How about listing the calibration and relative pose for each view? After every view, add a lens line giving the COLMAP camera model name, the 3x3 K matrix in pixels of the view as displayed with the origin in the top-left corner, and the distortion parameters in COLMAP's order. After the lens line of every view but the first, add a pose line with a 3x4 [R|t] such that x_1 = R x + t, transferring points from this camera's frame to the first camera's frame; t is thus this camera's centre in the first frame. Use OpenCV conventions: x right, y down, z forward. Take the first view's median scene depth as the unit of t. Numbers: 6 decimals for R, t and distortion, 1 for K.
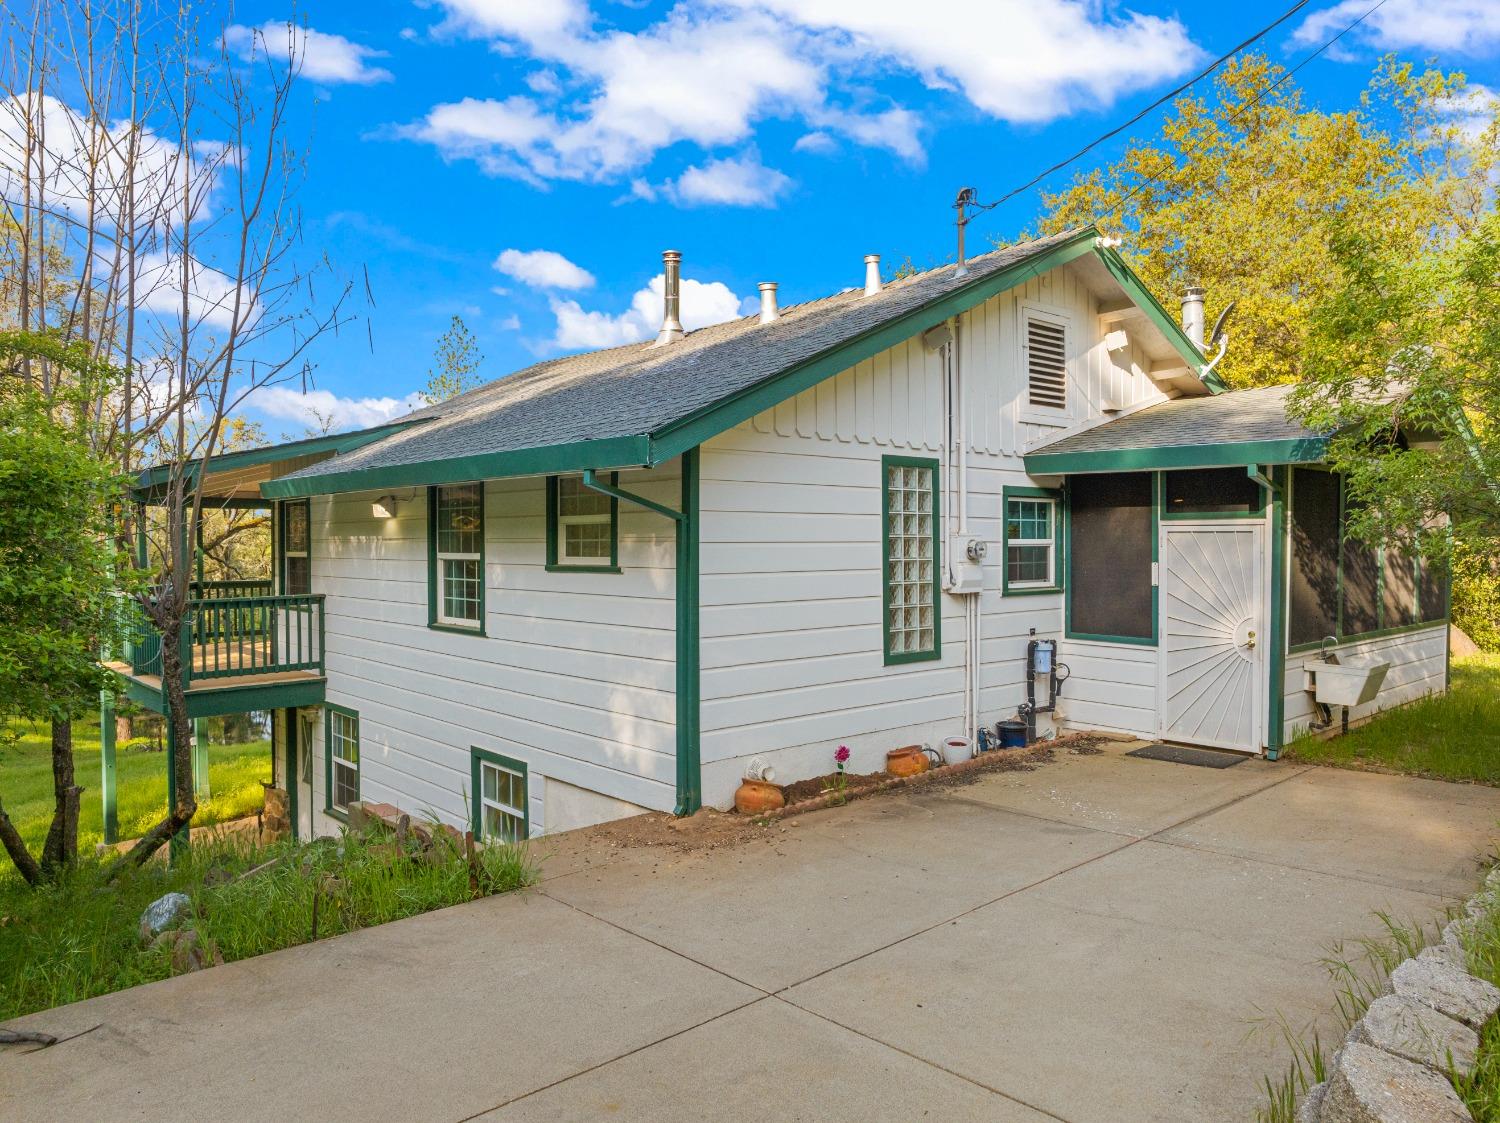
lens RADIAL K [[1071.6, 0, 755.3], [0, 1071.6, 551.1], [0, 0, 1]] dist [-0.033252, 0.011982]
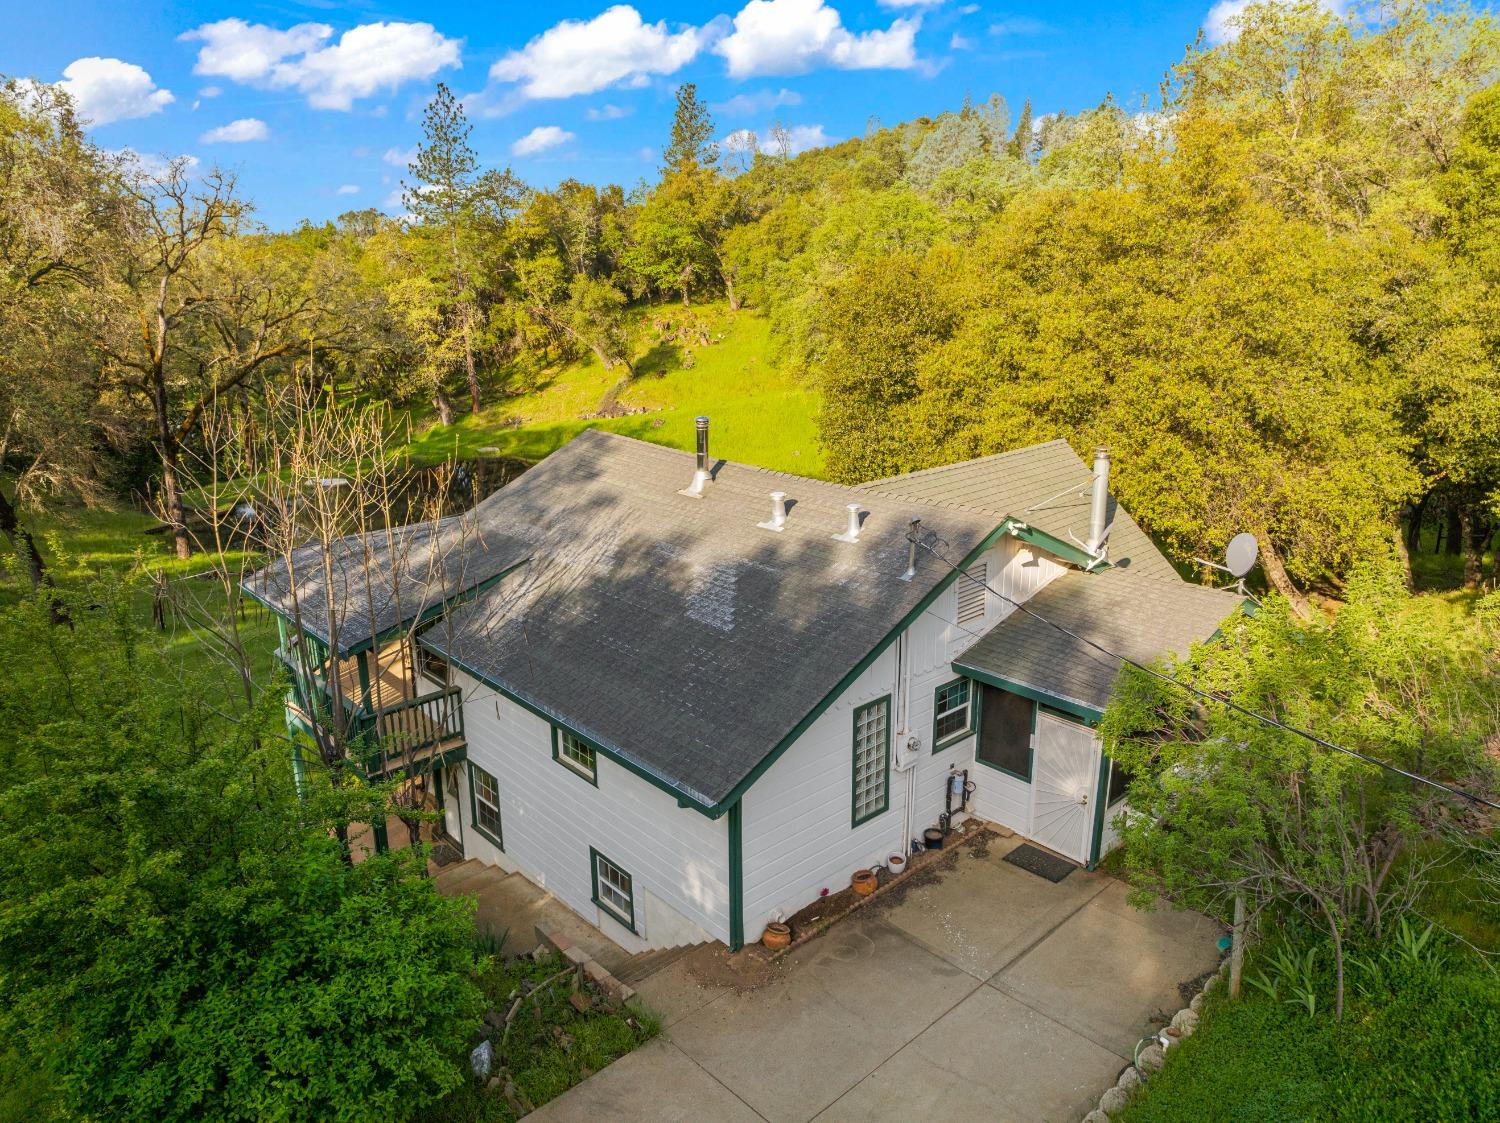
lens RADIAL K [[1071.6, 0, 753.8], [0, 1071.6, 554.7], [0, 0, 1]] dist [-0.033252, 0.011982]
pose [[0.999989, -0.002120, 0.004082, -0.029726], [0.000976, 0.965033, 0.262126, -0.637276], [-0.004495, -0.262119, 0.965025, -0.403070]]
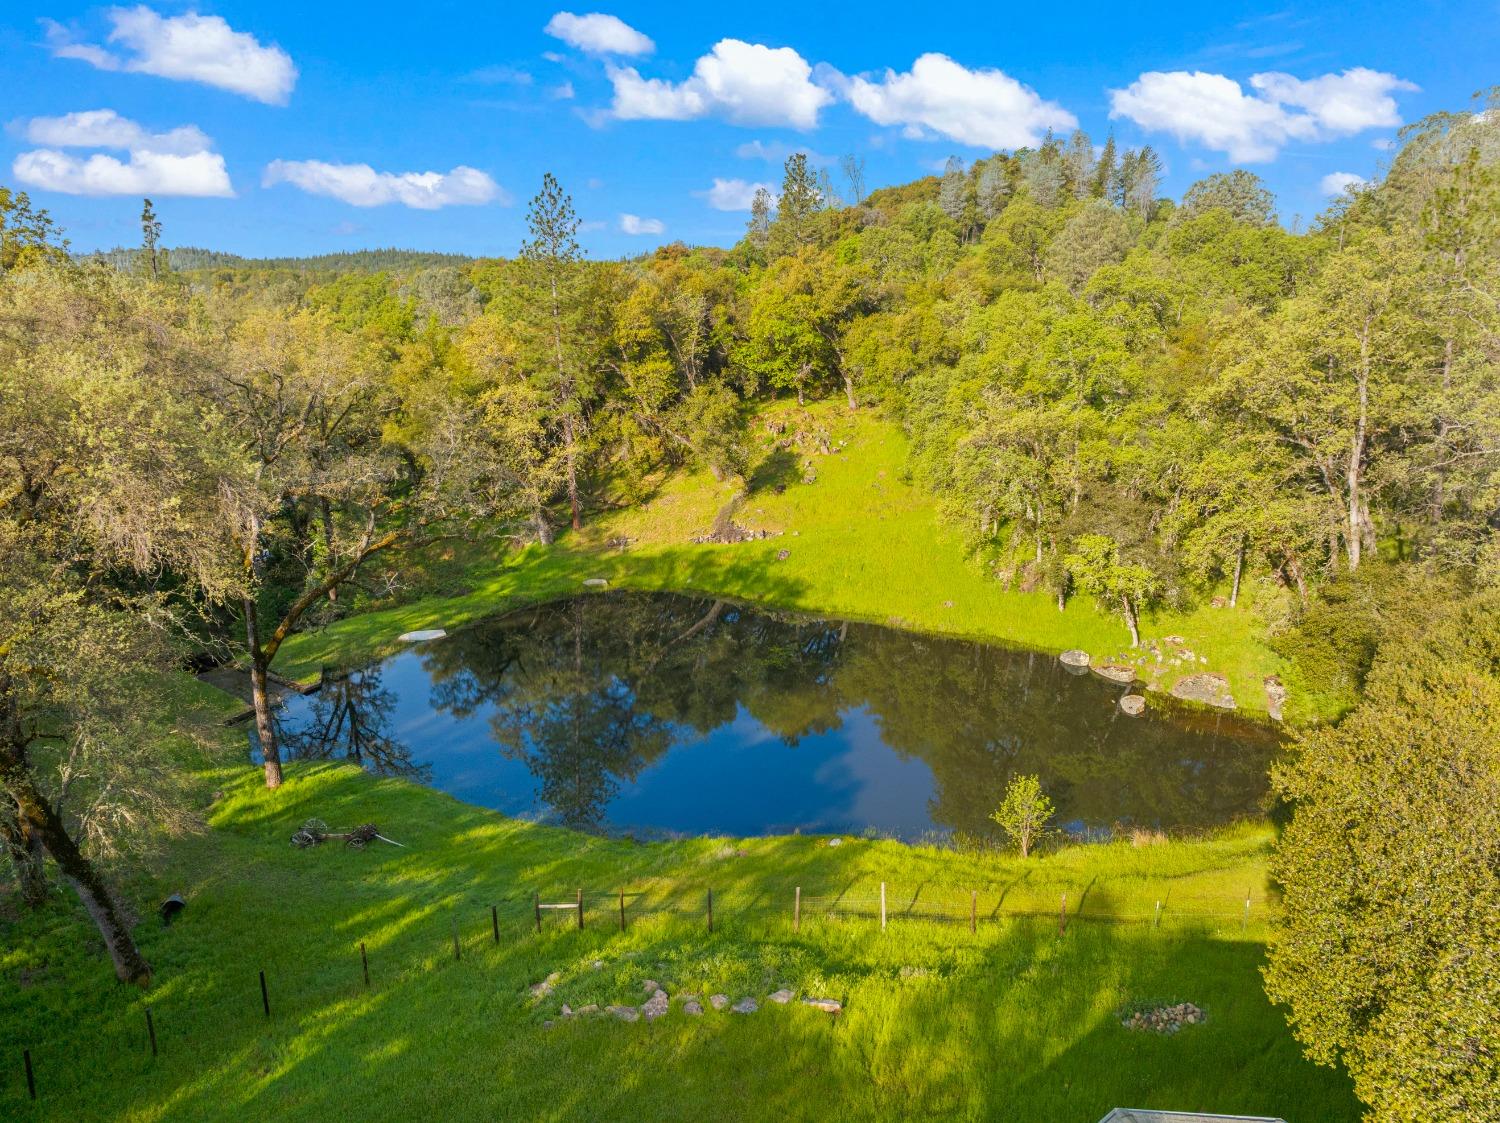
lens RADIAL K [[1071.6, 0, 749.4], [0, 1071.6, 540.6], [0, 0, 1]] dist [-0.033252, 0.011982]
pose [[0.999002, 0.012298, -0.042934, -0.770314], [-0.001883, 0.972080, 0.234644, -1.400609], [0.044621, -0.234329, 0.971133, 0.878294]]
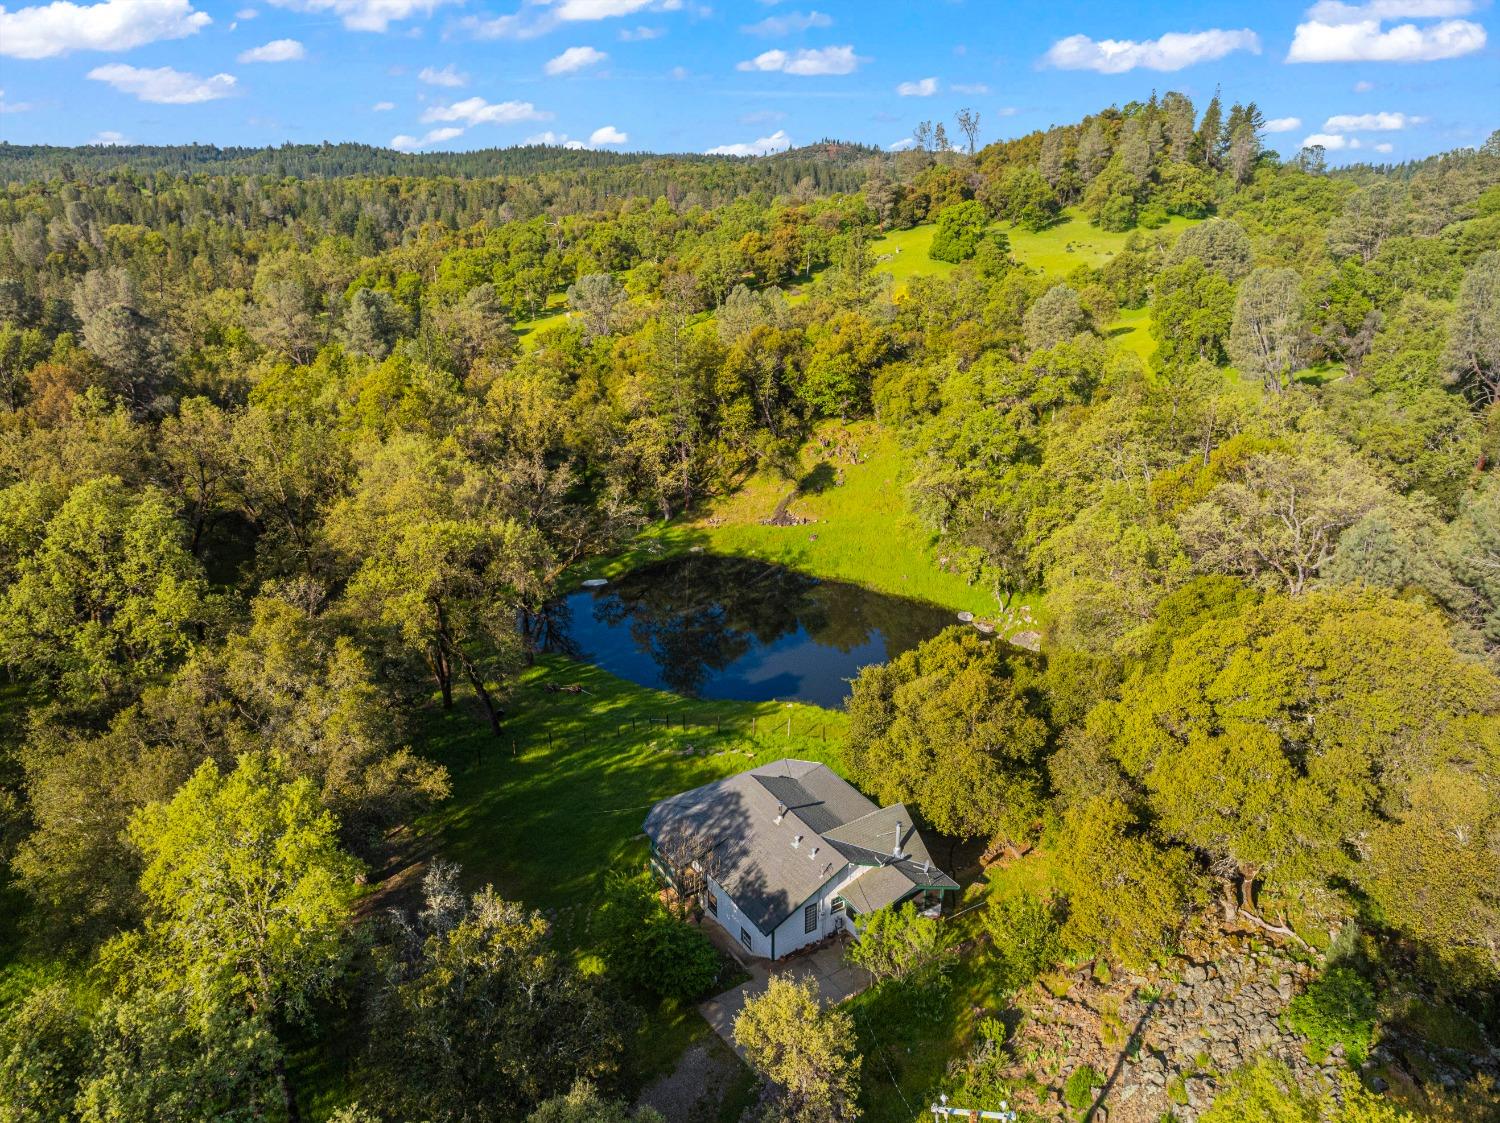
lens RADIAL K [[1071.6, 0, 748.3], [0, 1071.6, 559.9], [0, 0, 1]] dist [-0.033252, 0.011982]
pose [[0.984301, 0.061387, -0.165481, 0.638101], [-0.000401, 0.938342, 0.345708, -3.806780], [0.176499, -0.340215, 0.923635, -3.820323]]
